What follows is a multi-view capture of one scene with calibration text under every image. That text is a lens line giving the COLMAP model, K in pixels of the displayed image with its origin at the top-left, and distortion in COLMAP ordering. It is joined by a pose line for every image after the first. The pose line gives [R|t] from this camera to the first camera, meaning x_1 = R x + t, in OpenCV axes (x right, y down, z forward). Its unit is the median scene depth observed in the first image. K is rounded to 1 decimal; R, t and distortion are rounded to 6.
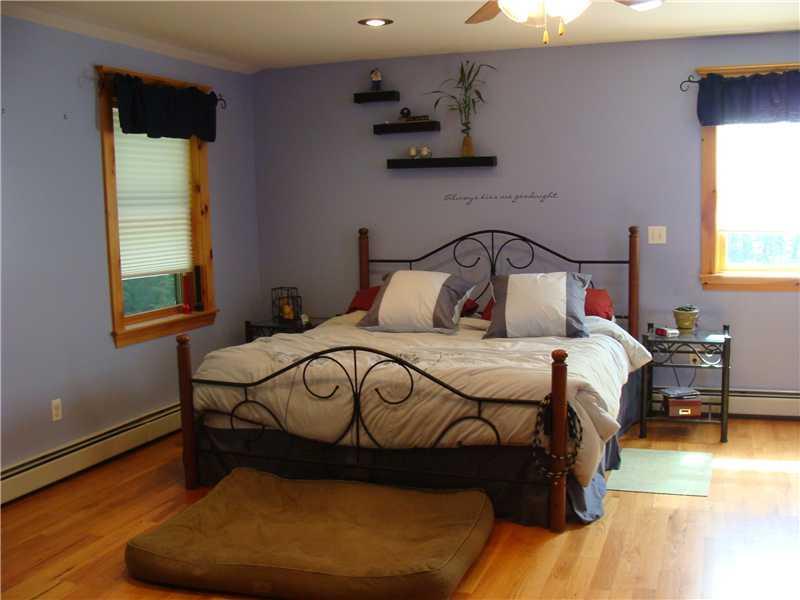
lens RADIAL K [[911.6, 0, 398.2], [0, 911.6, 298.0], [0, 0, 1]] dist [-0.127605, 0.000000]
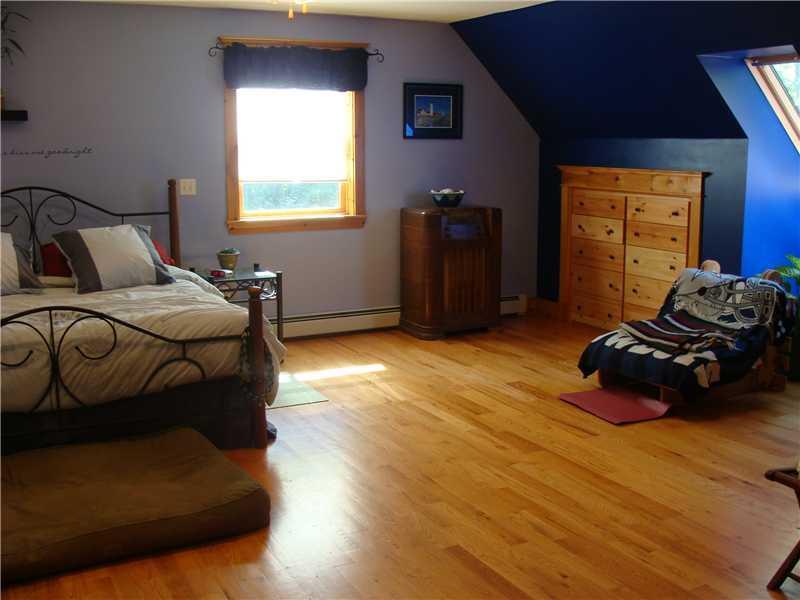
lens RADIAL K [[911.6, 0, 373.7], [0, 911.6, 312.7], [0, 0, 1]] dist [-0.127605, 0.000000]
pose [[0.691328, -0.110551, 0.714033, -0.480903], [0.068162, 0.993797, 0.087872, 0.000534], [-0.719319, -0.012079, 0.694575, 0.100108]]
